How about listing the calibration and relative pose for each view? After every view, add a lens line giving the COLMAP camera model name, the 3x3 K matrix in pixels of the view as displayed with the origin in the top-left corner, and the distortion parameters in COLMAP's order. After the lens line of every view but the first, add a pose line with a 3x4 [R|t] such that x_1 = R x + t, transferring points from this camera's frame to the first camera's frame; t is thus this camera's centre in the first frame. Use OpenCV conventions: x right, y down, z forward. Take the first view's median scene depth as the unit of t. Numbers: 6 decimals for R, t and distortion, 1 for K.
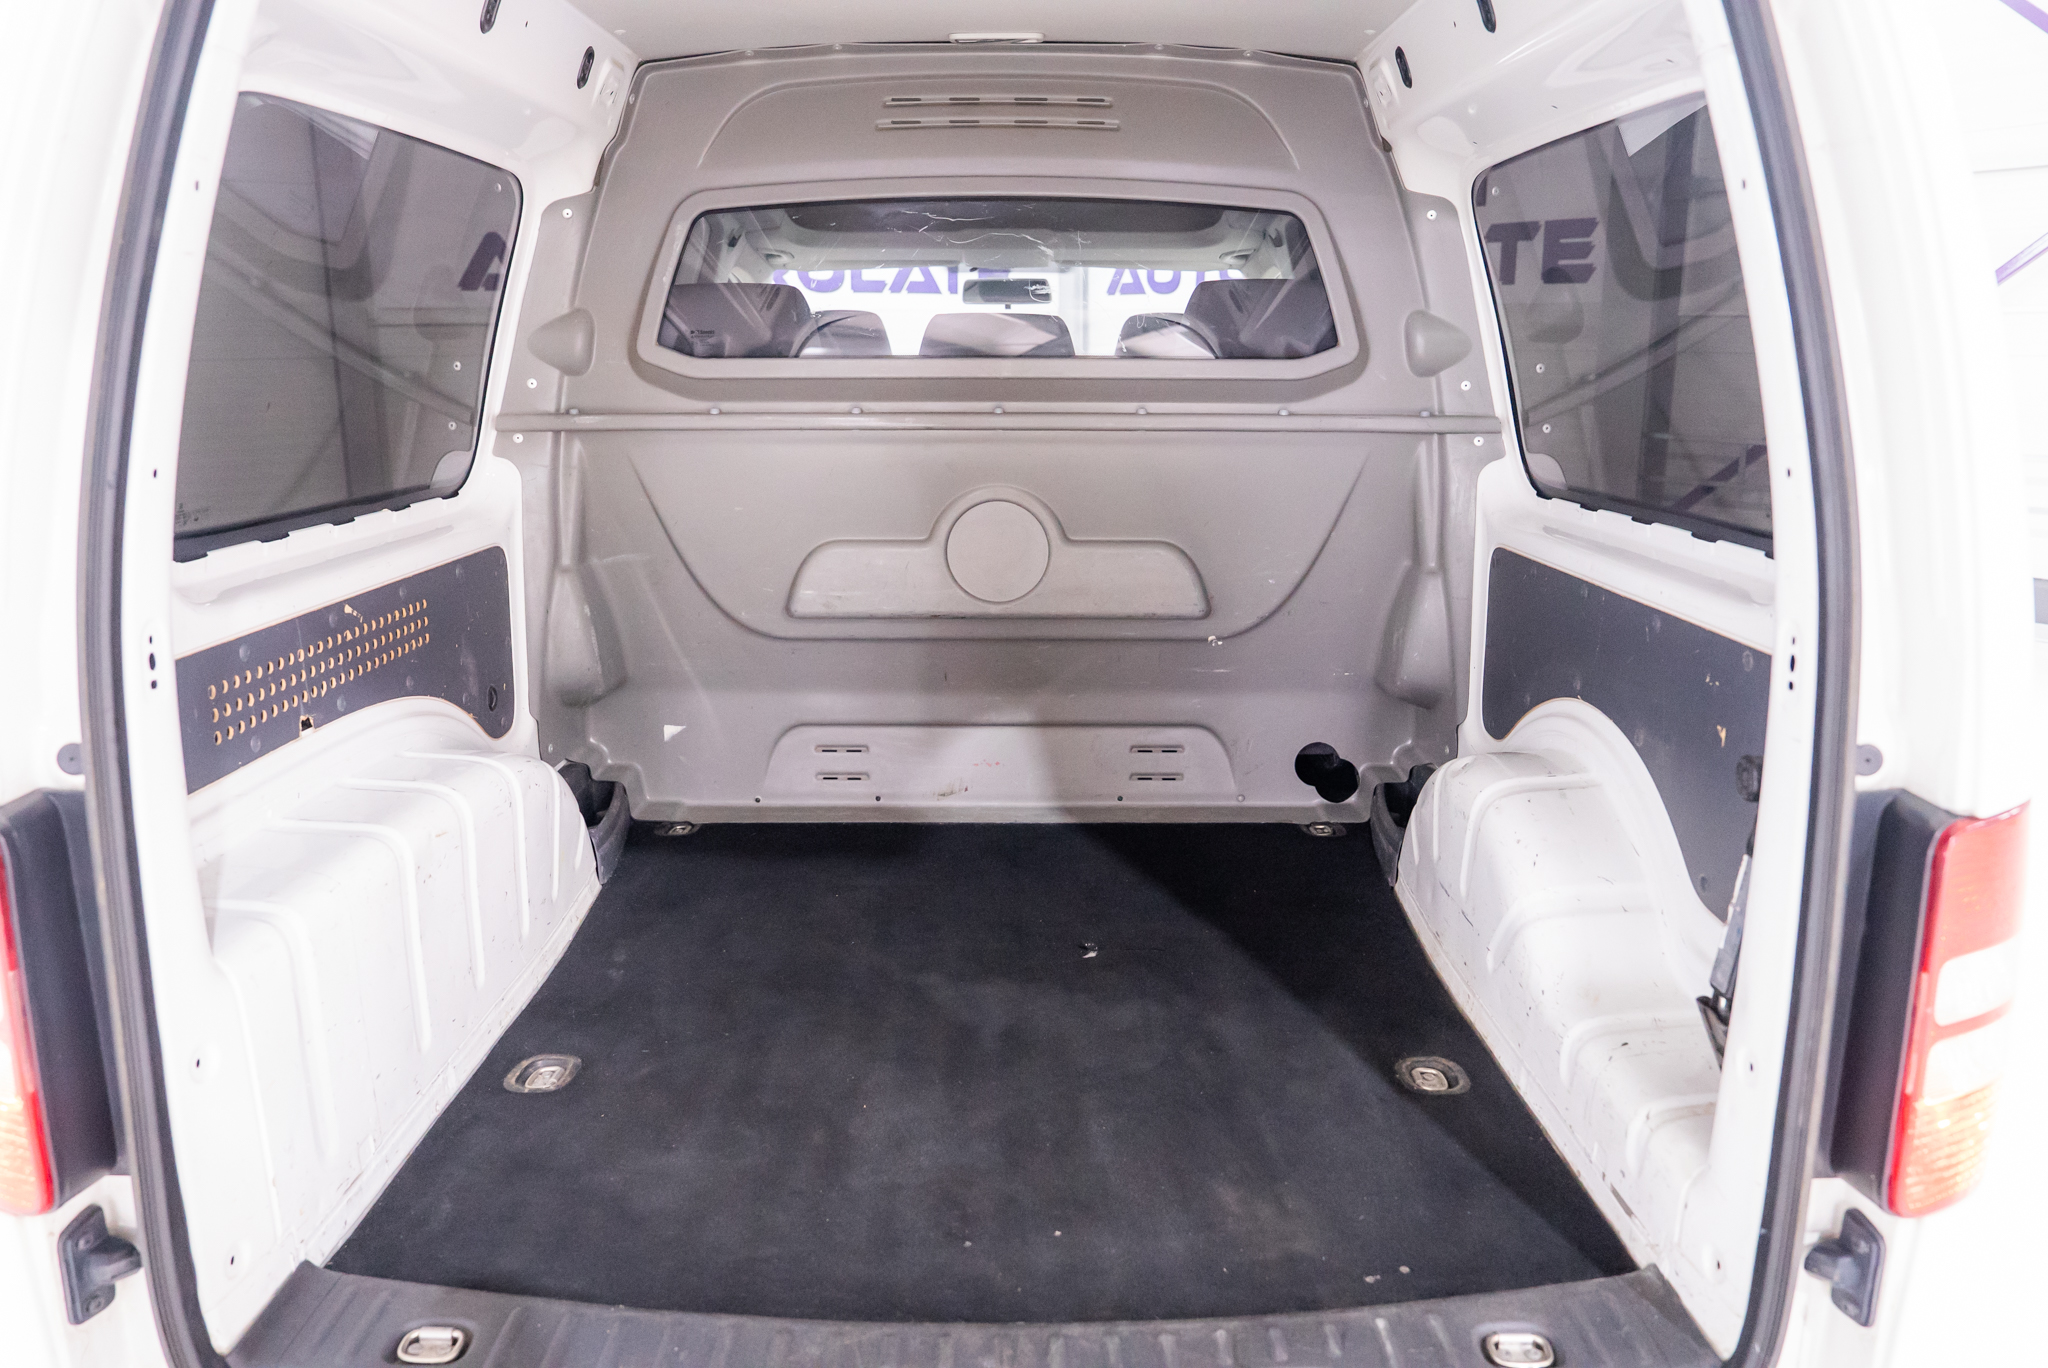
lens RADIAL K [[1432.1, 0, 1019.8], [0, 1432.1, 697.7], [0, 0, 1]] dist [-0.075302, 0.015391]
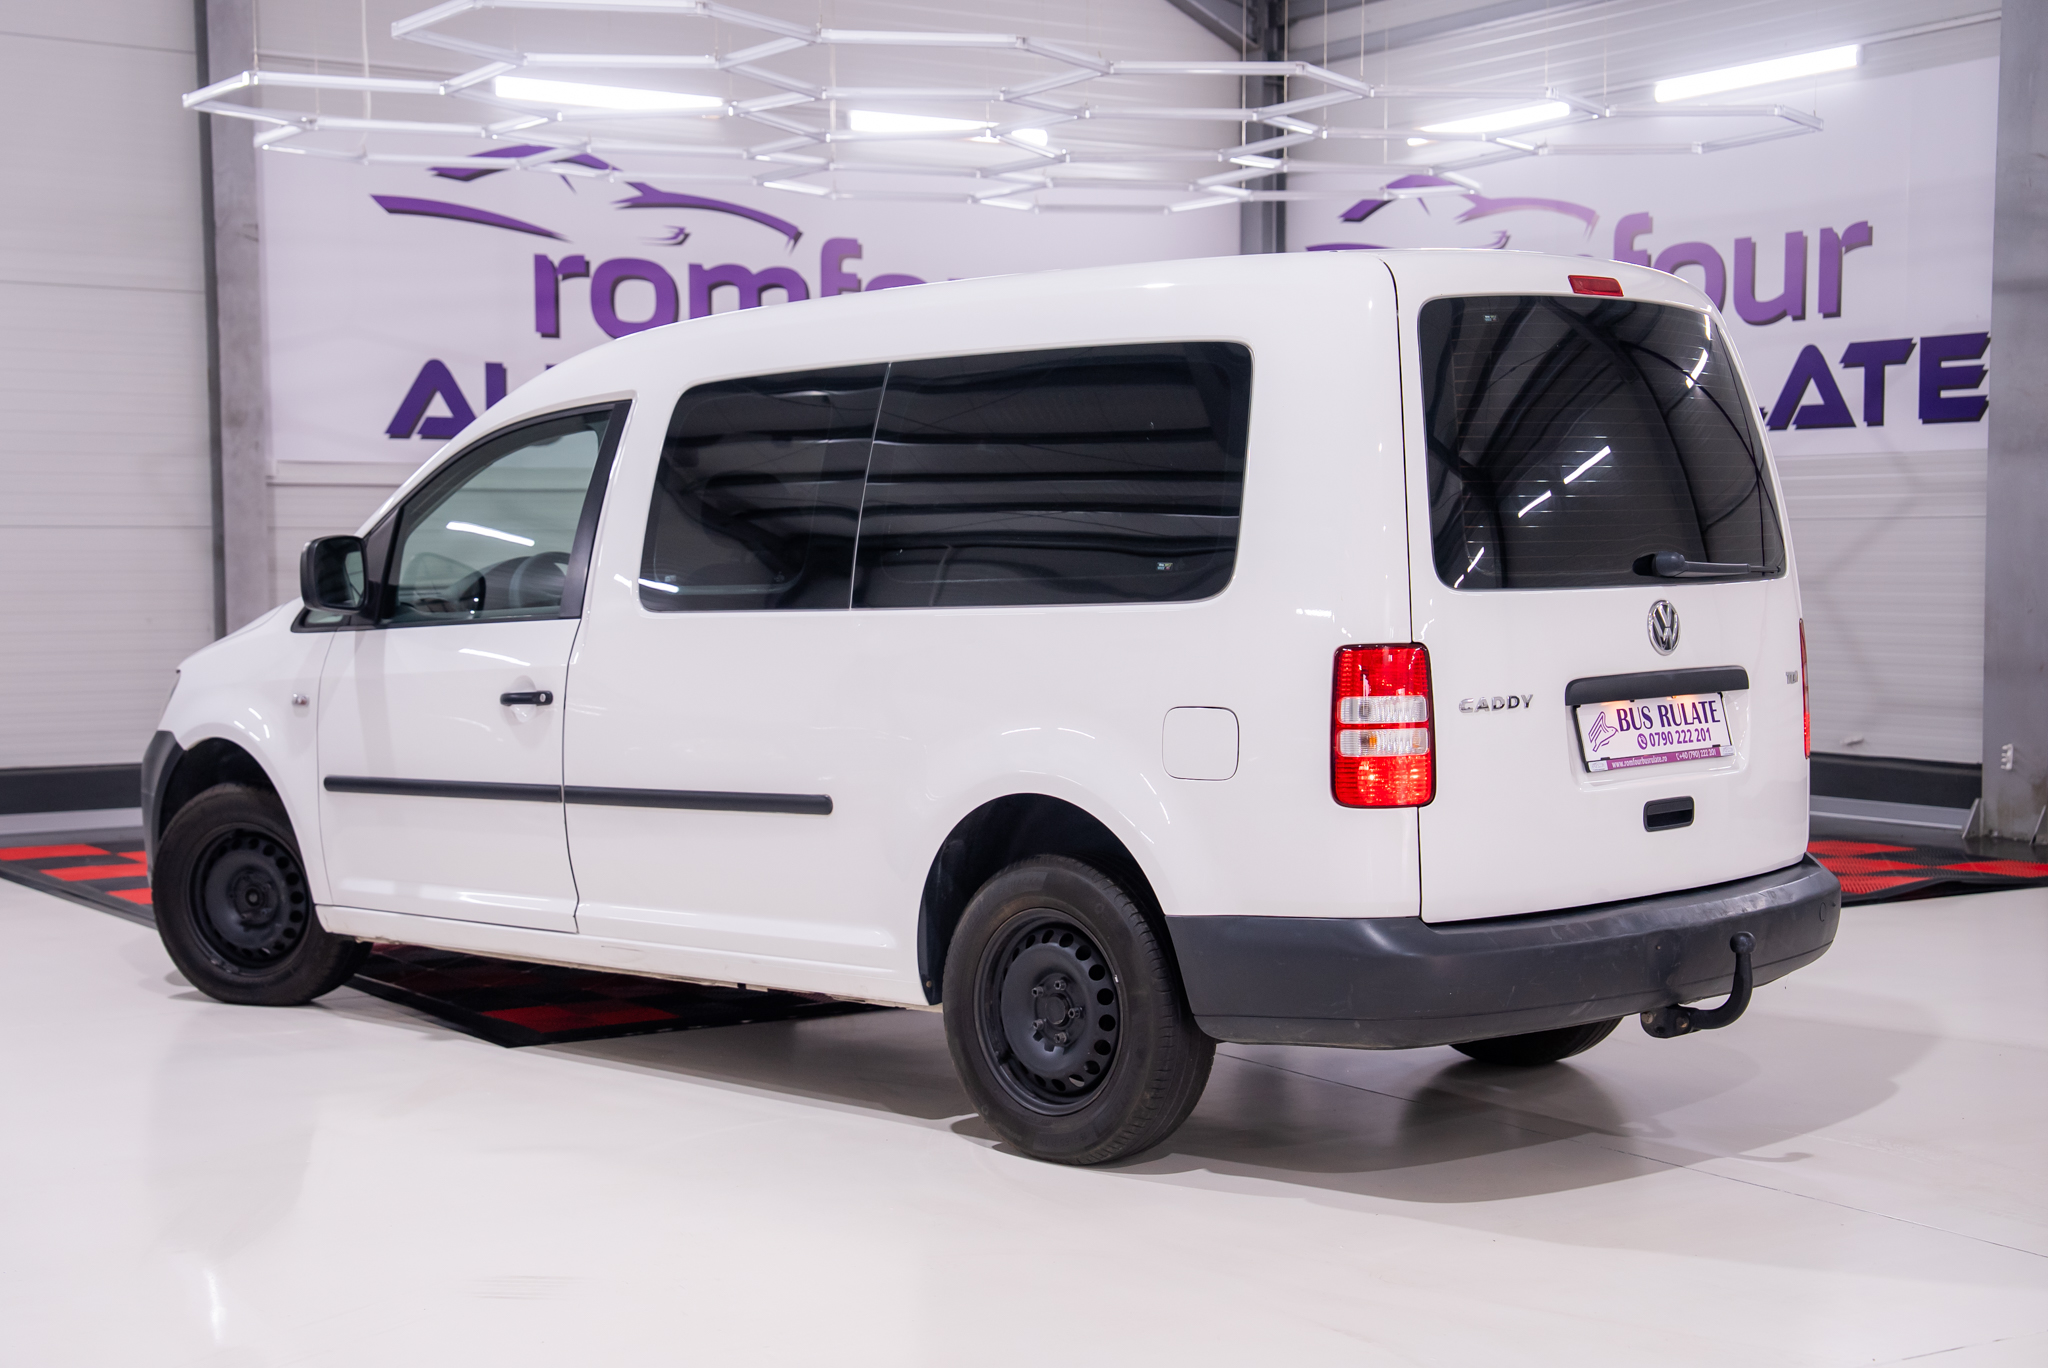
lens RADIAL K [[3015.7, 0, 1038.7], [0, 3015.7, 689.7], [0, 0, 1]] dist [0.200565, 0.000000]
pose [[0.998554, 0.001568, -0.053740, 0.047449], [-0.011967, 0.980982, -0.193729, 0.484007], [0.052414, 0.194092, 0.979582, -1.744025]]
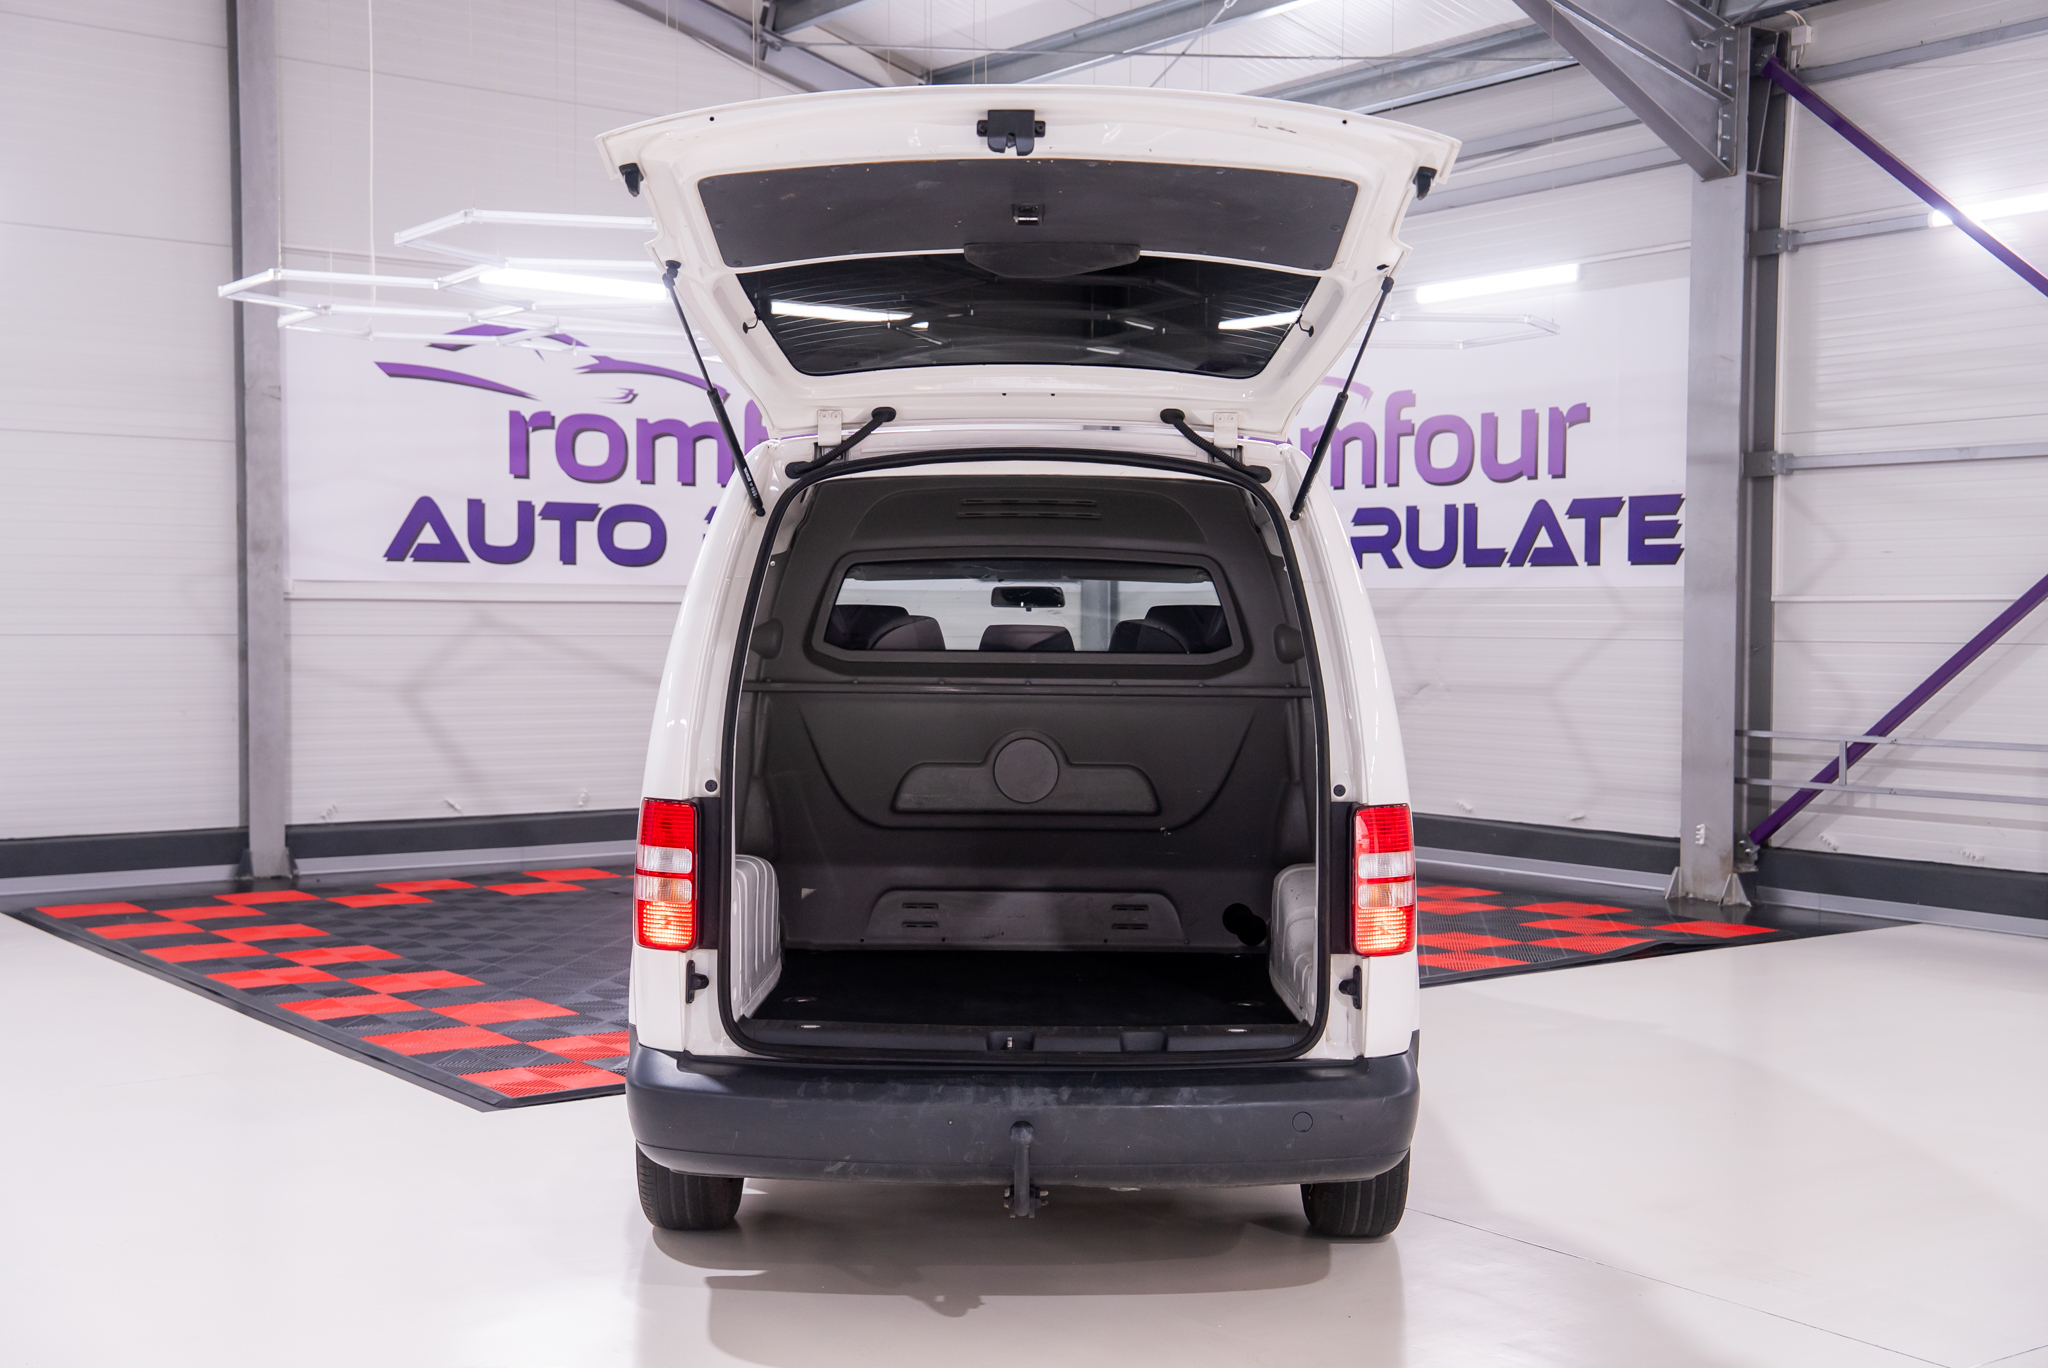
lens RADIAL K [[2374.5, 0, 1028.3], [0, 2374.5, 685.2], [0, 0, 1]] dist [0.090774, 0.000000]
pose [[0.999973, 0.007191, -0.001156, -0.010195], [-0.007271, 0.976676, -0.214594, 0.359292], [-0.000414, 0.214597, 0.976703, -1.547502]]
